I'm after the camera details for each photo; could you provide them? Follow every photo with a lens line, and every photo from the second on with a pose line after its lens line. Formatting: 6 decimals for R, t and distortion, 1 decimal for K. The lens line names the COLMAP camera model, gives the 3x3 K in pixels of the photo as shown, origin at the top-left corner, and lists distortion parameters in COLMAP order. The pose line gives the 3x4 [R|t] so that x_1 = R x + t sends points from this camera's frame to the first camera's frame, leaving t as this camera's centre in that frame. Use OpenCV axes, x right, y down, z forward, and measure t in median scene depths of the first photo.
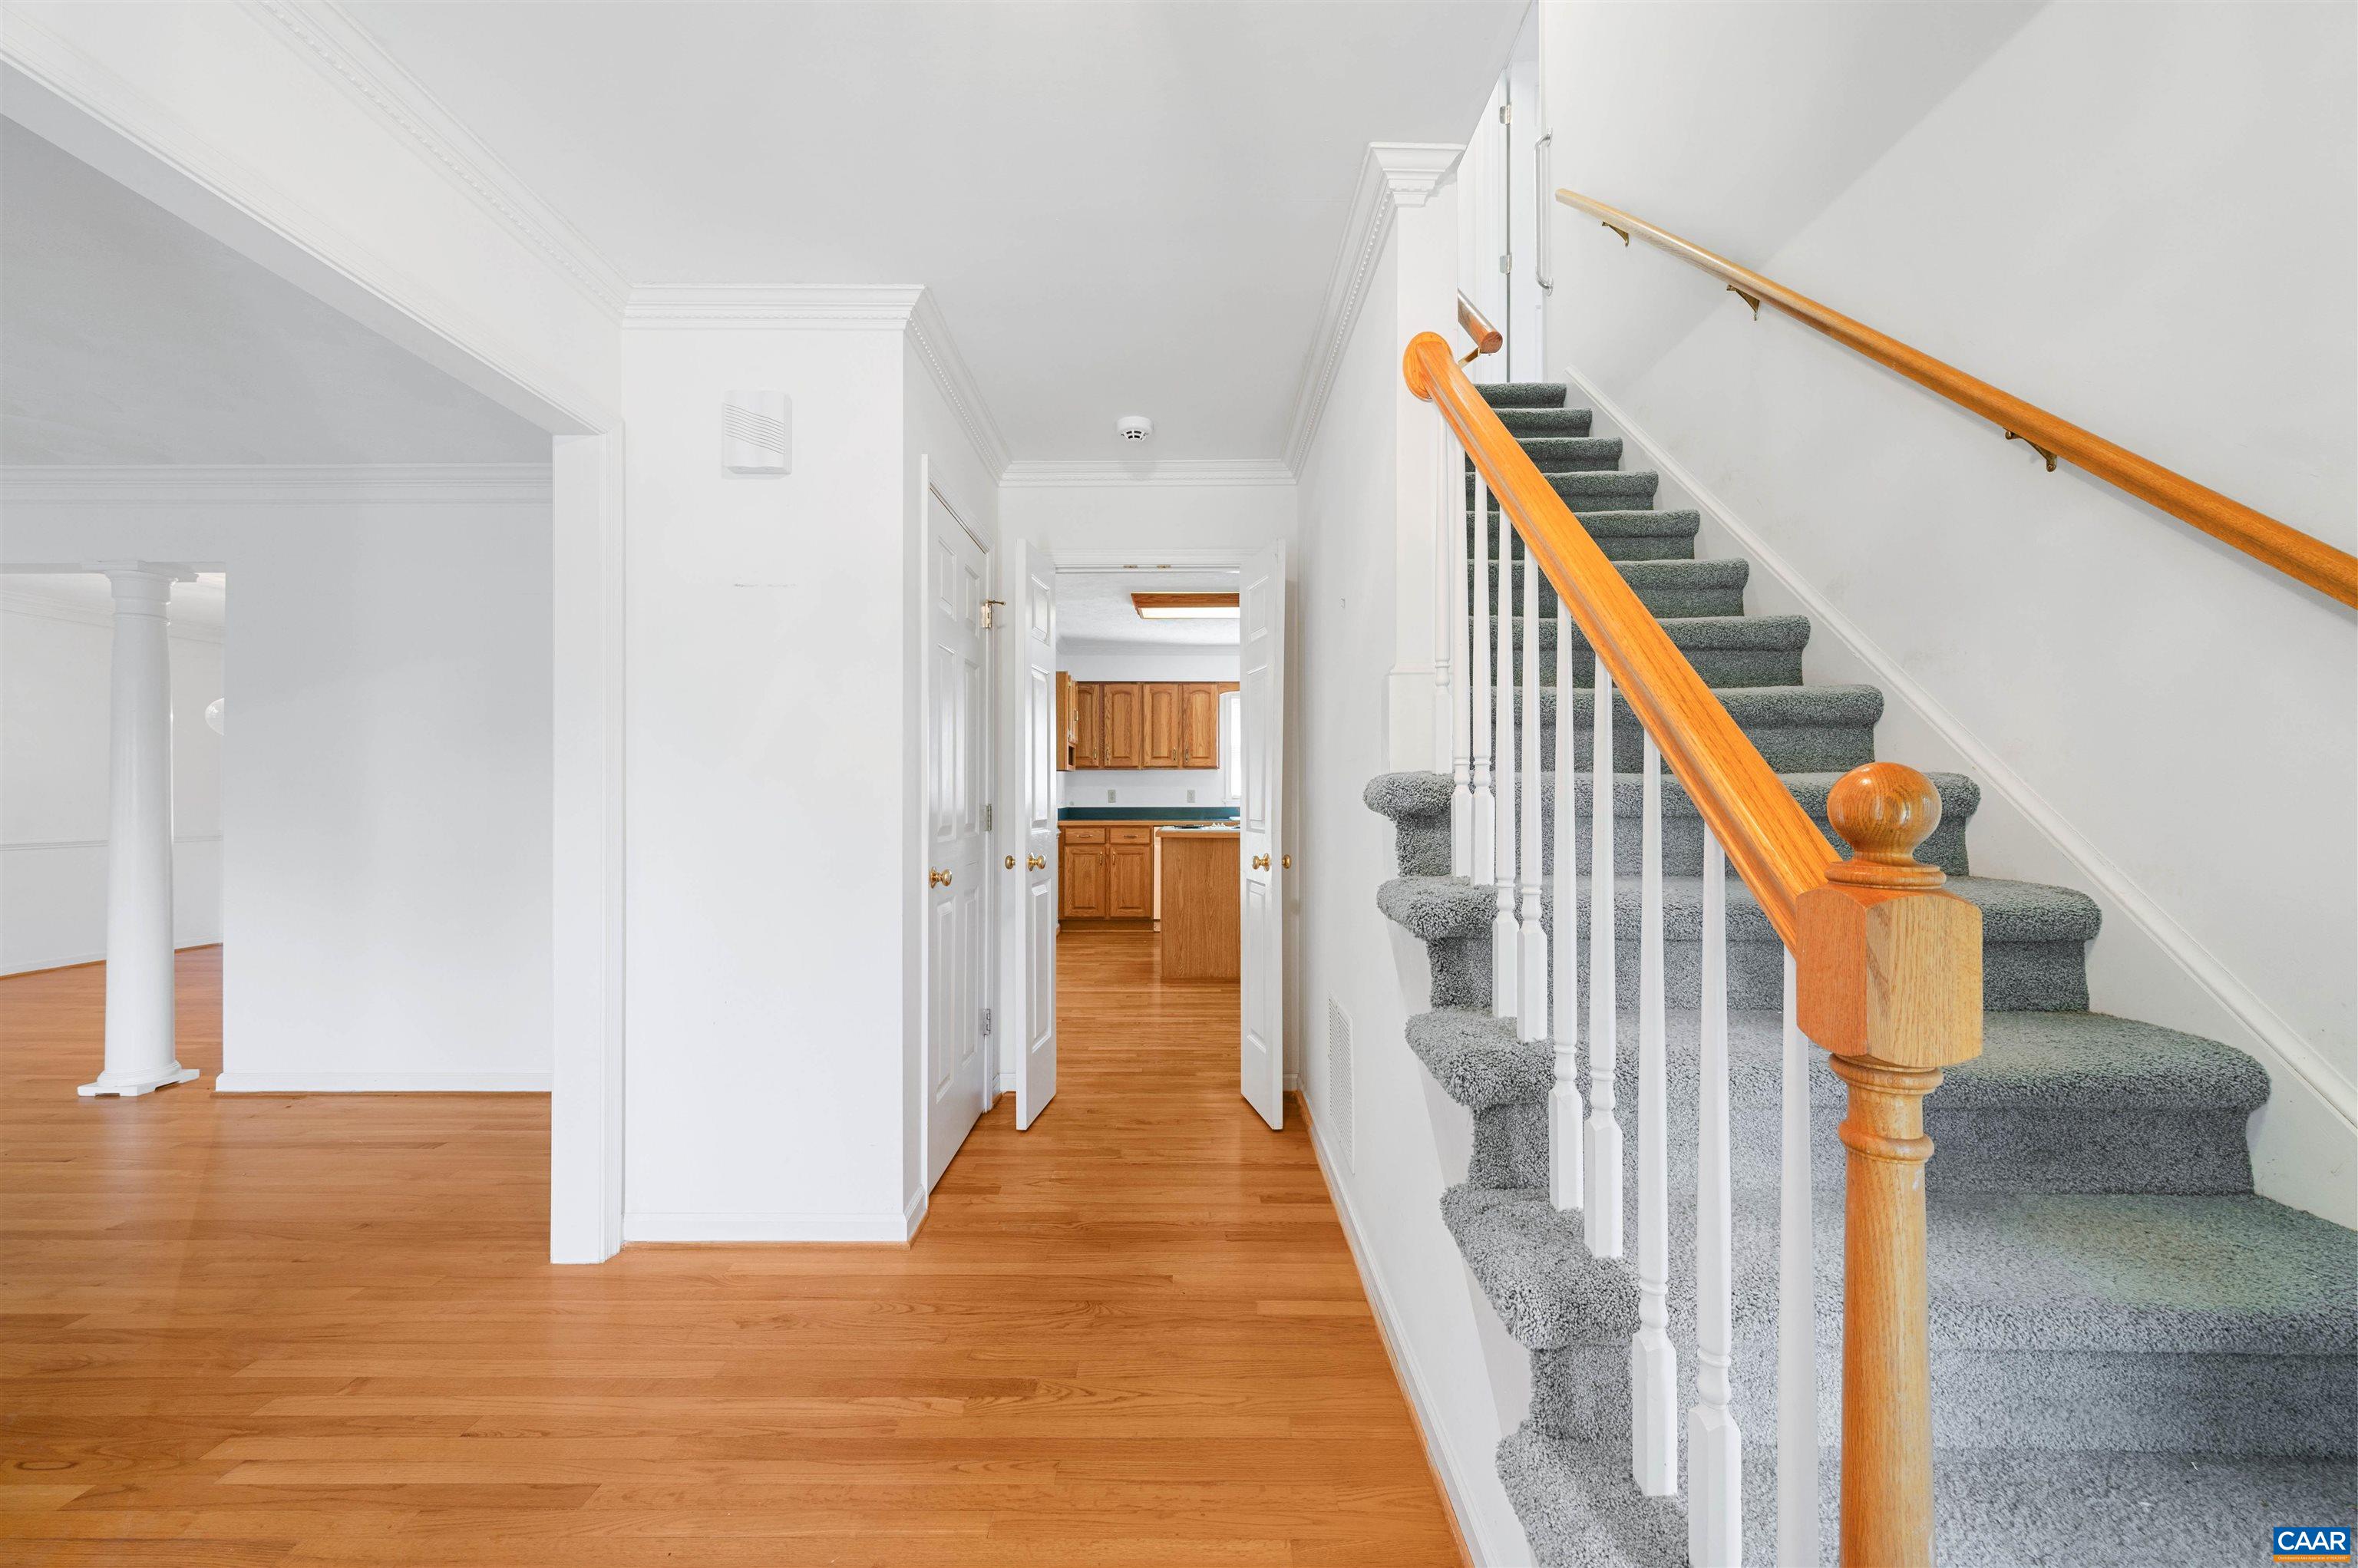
lens RADIAL K [[955.7, 0, 1181.4], [0, 955.7, 776.8], [0, 0, 1]] dist [0.001346, 0.000102]
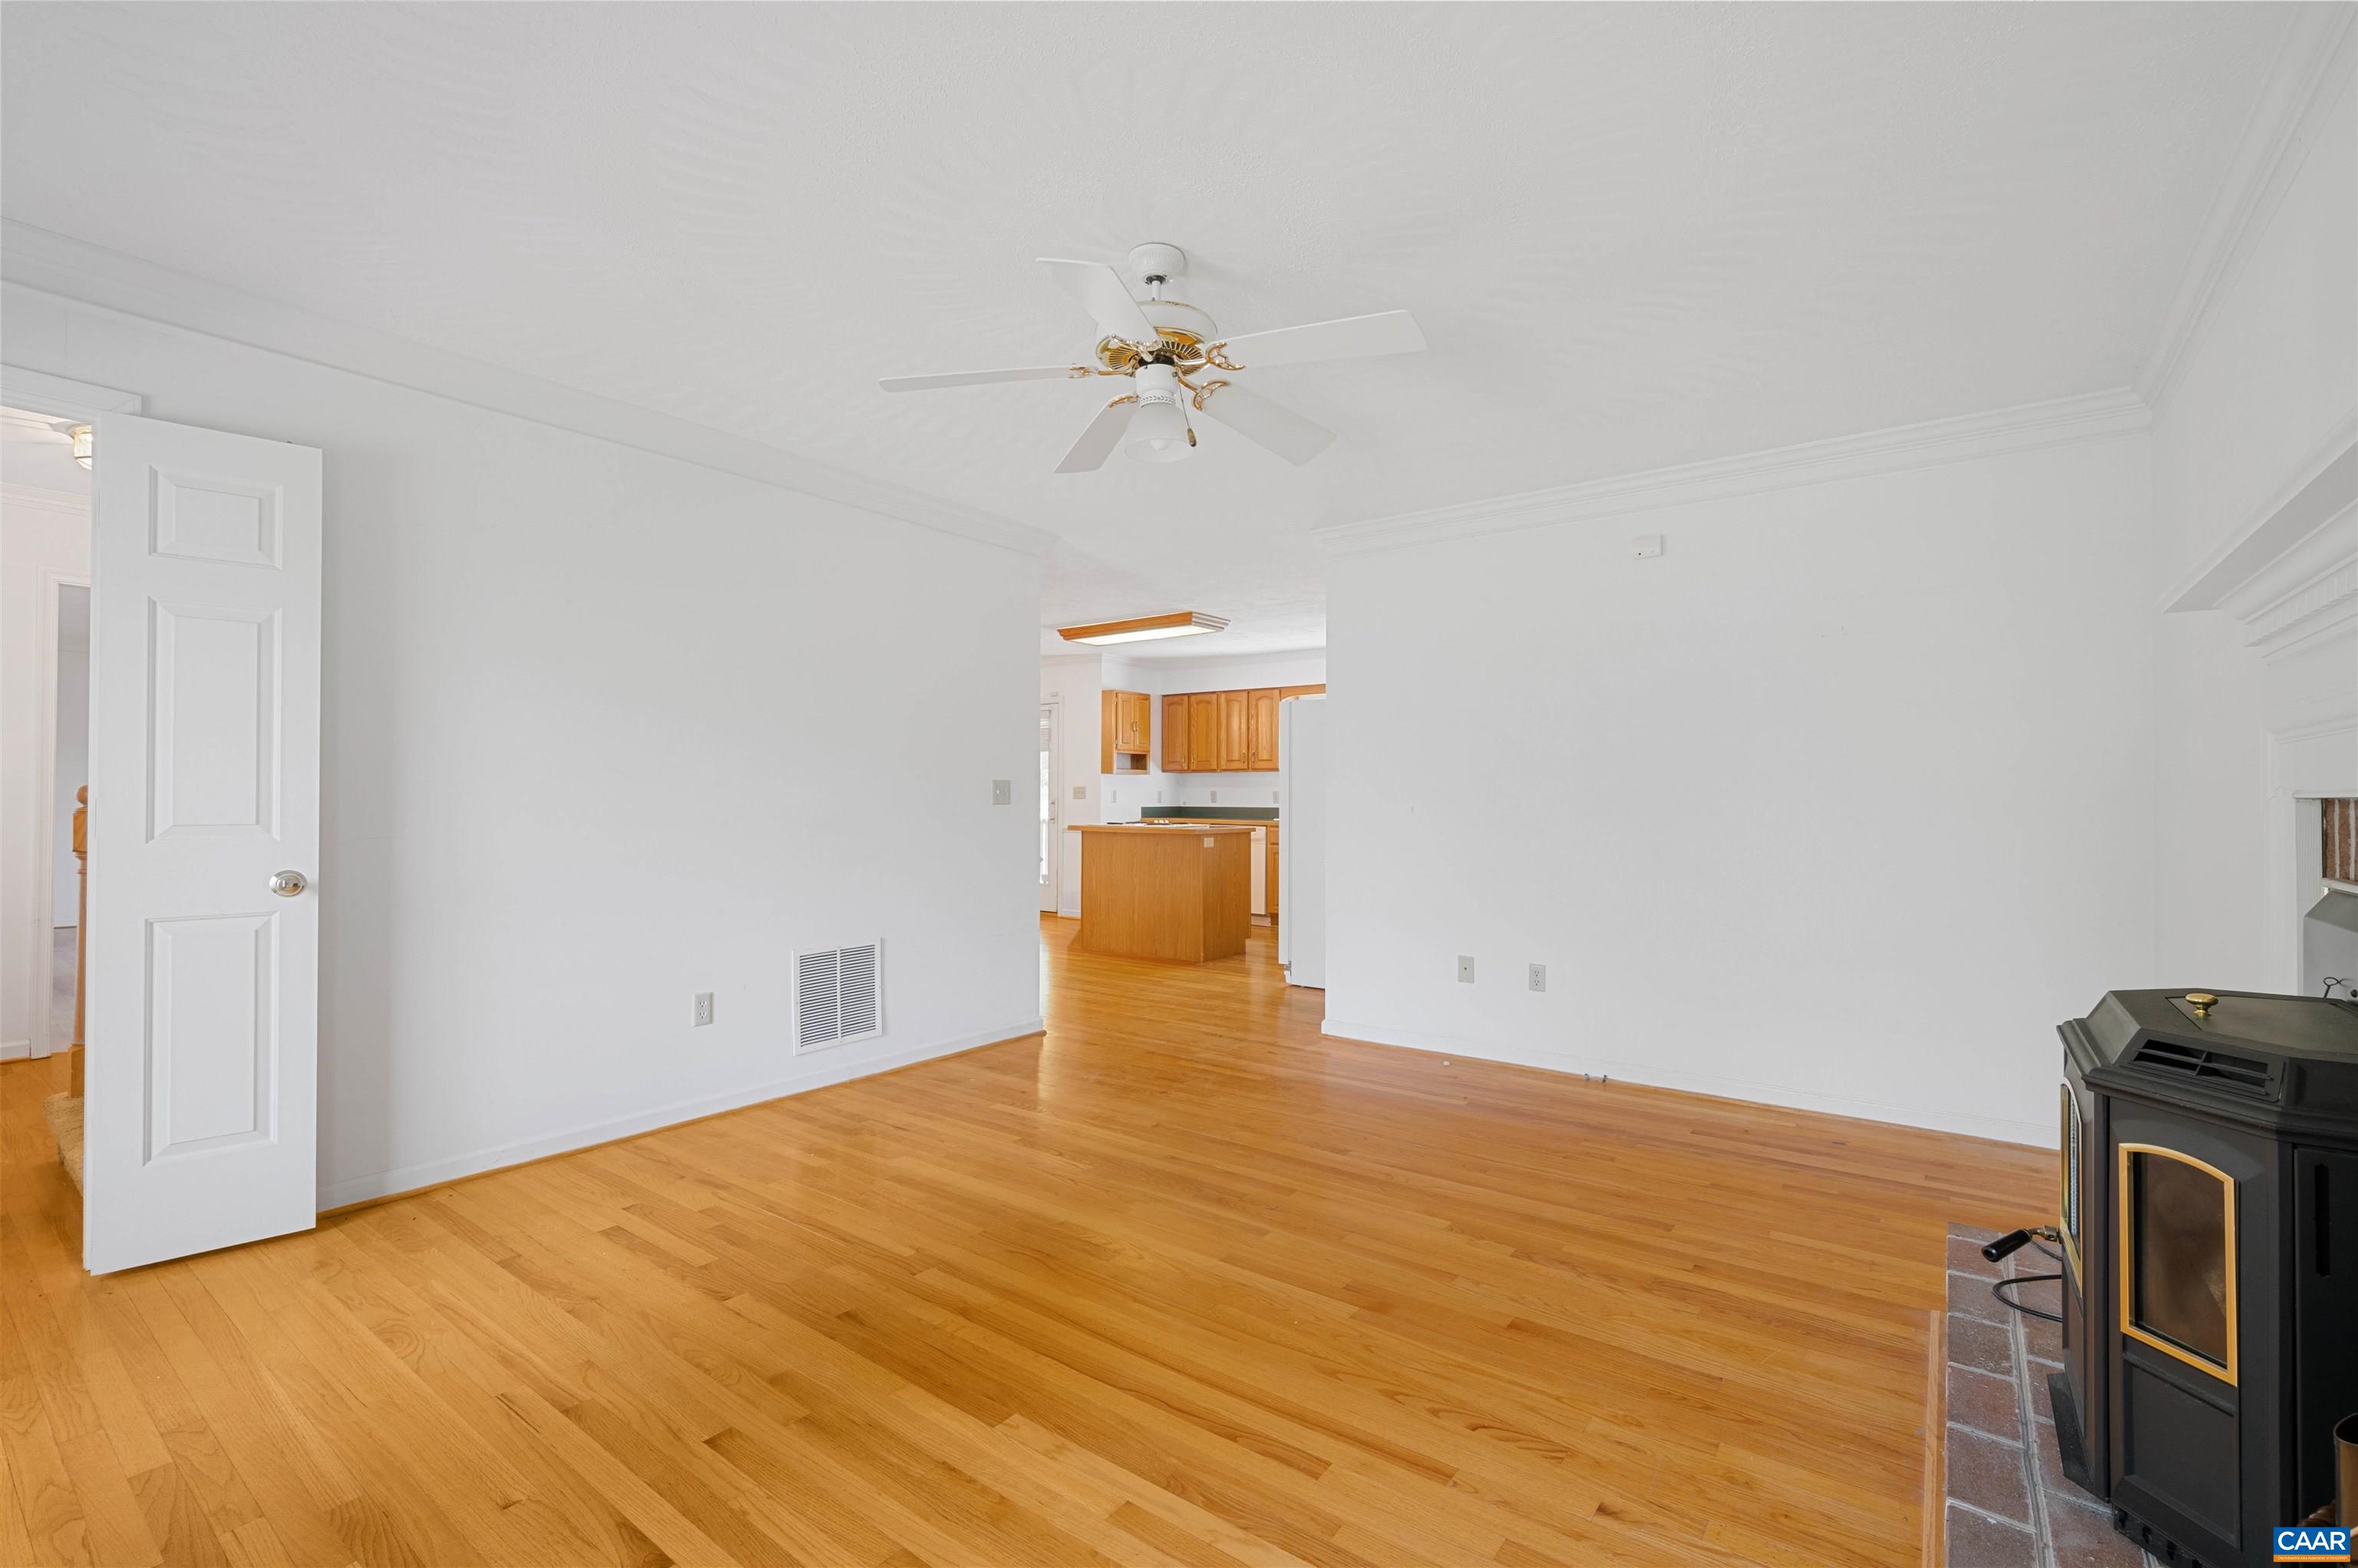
lens RADIAL K [[1037.9, 0, 1166.9], [0, 1037.9, 786.1], [0, 0, 1]] dist [-0.001855, -0.000190]
pose [[0.795737, 0.000584, -0.605642, 0.625915], [0.006885, 0.999926, 0.010010, -0.004190], [0.605603, -0.012135, 0.795674, 0.026538]]
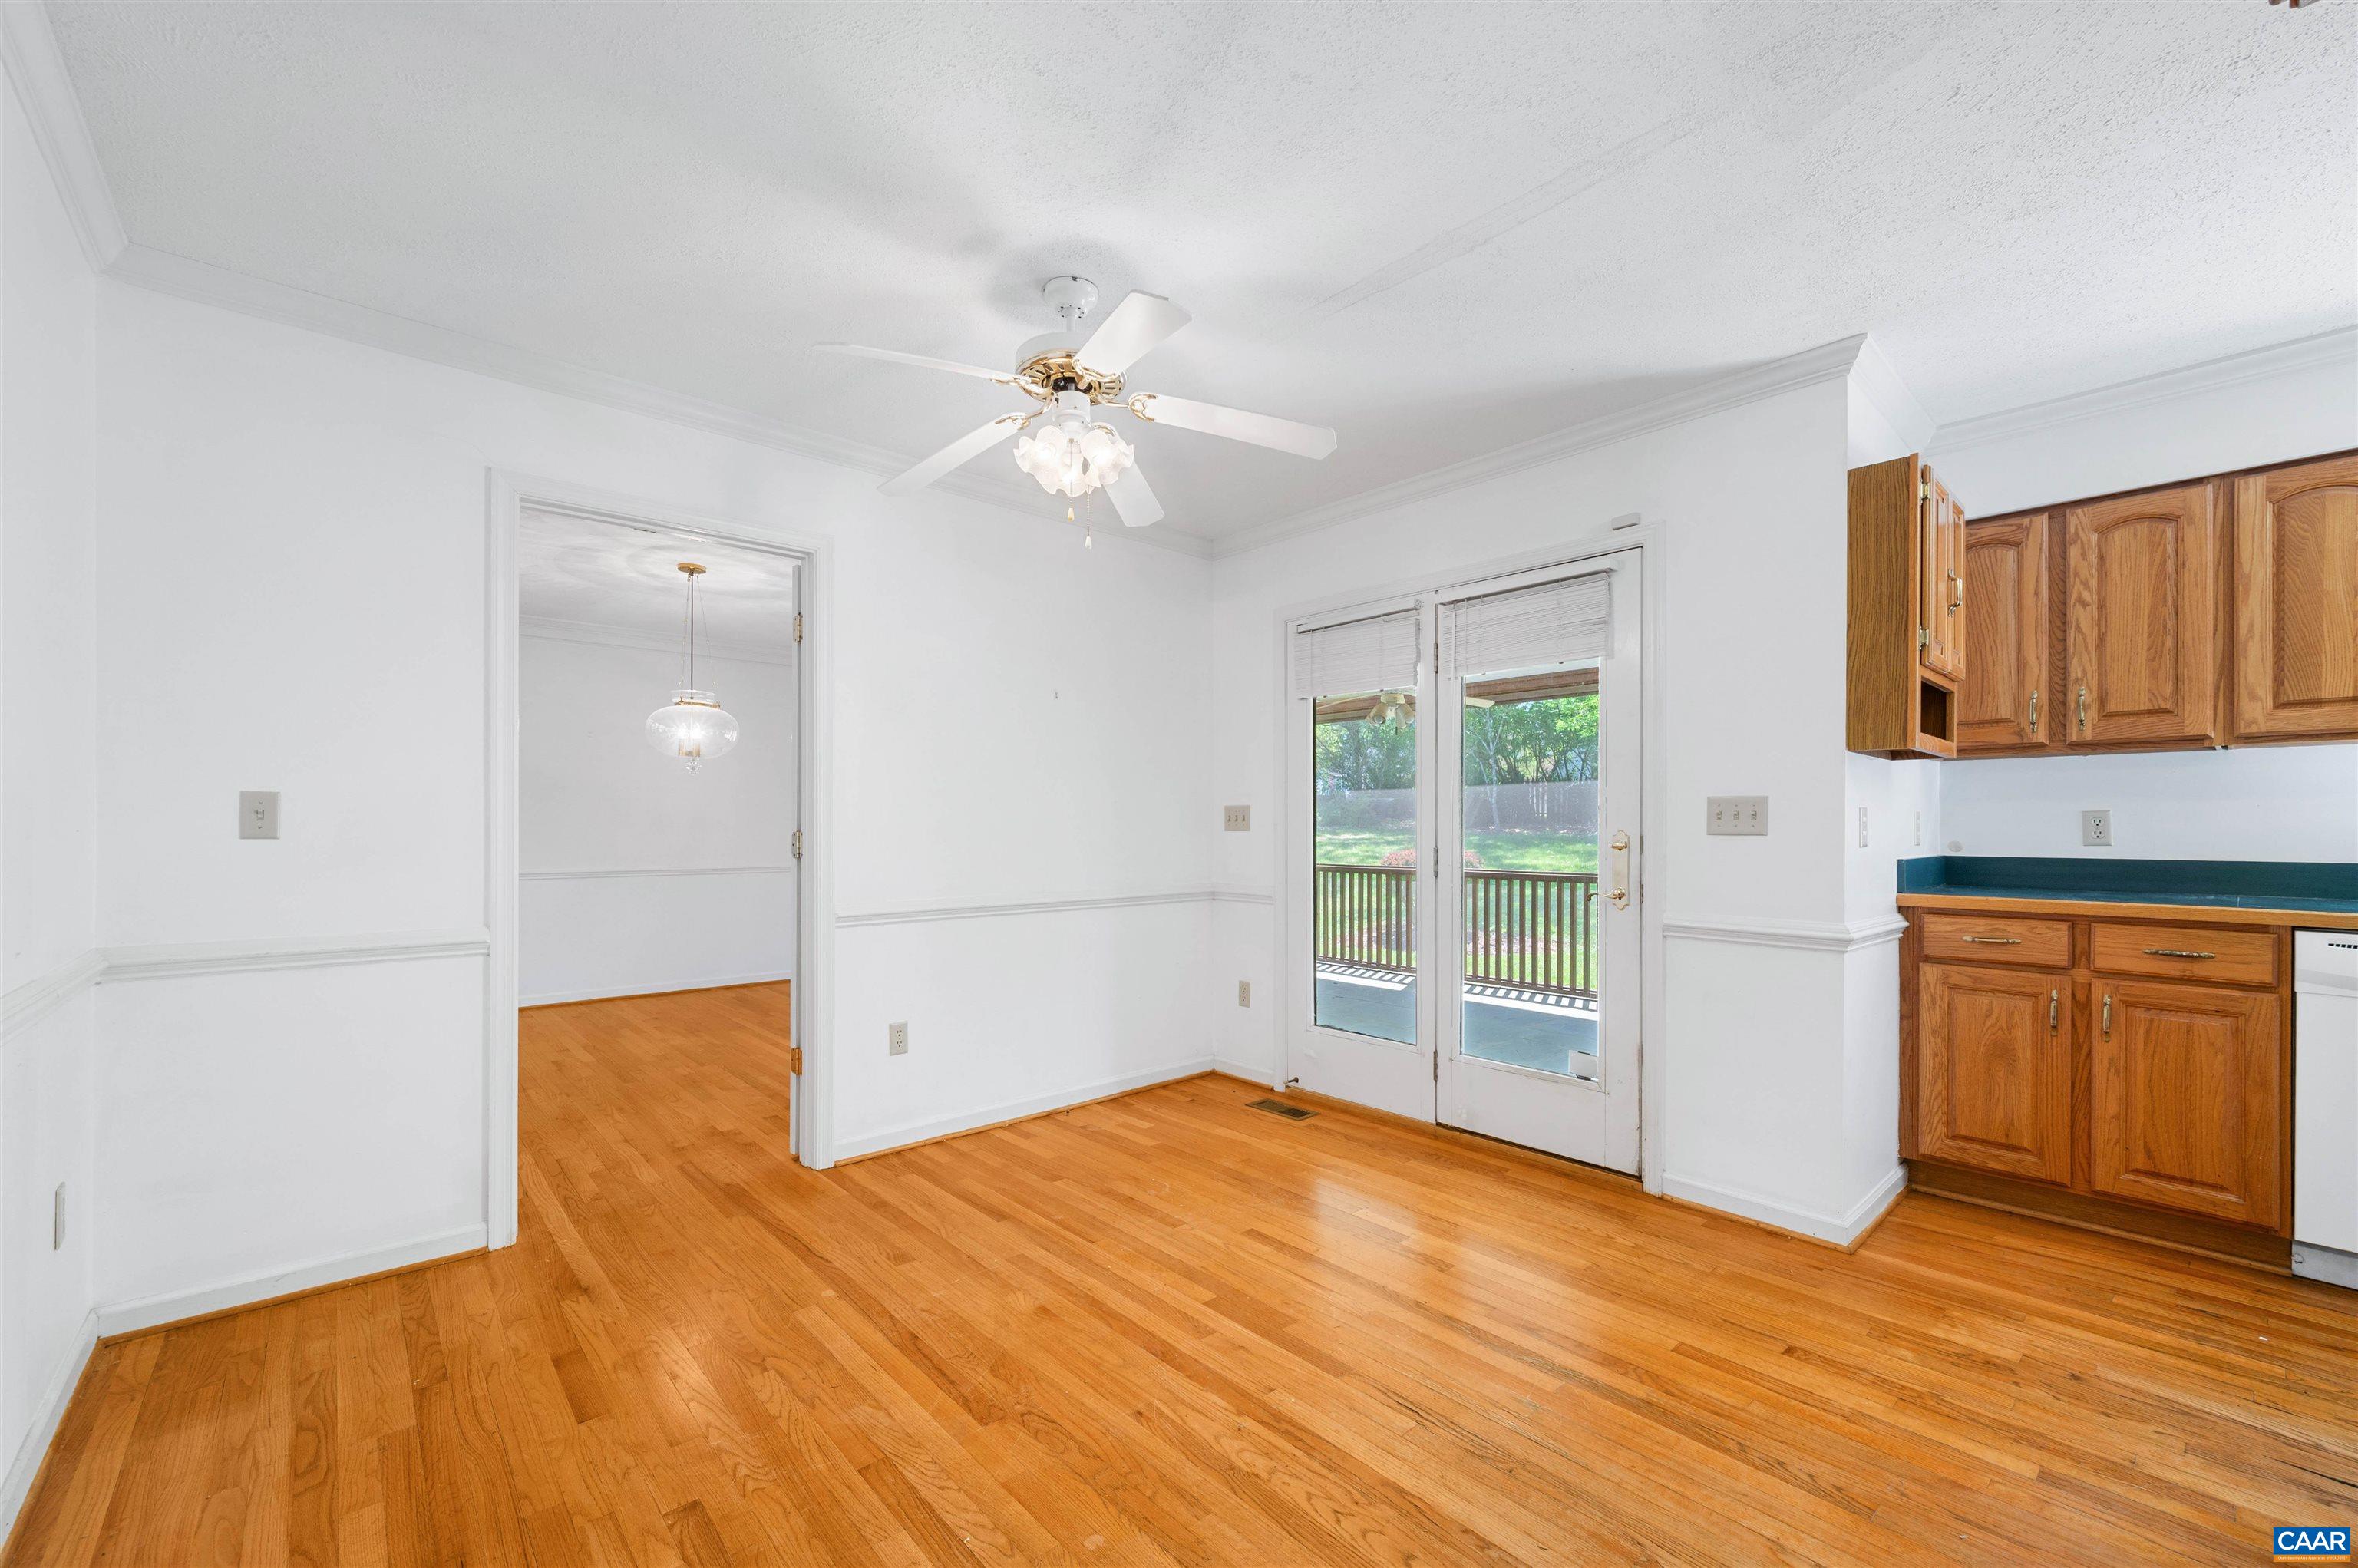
lens RADIAL K [[955.7, 0, 1162.9], [0, 955.7, 825.2], [0, 0, 1]] dist [0.001346, 0.000102]
pose [[0.670014, 0.001036, -0.742348, -0.042159], [0.012475, 0.999842, 0.012655, 0.010734], [0.742244, -0.017740, 0.669895, 0.516381]]
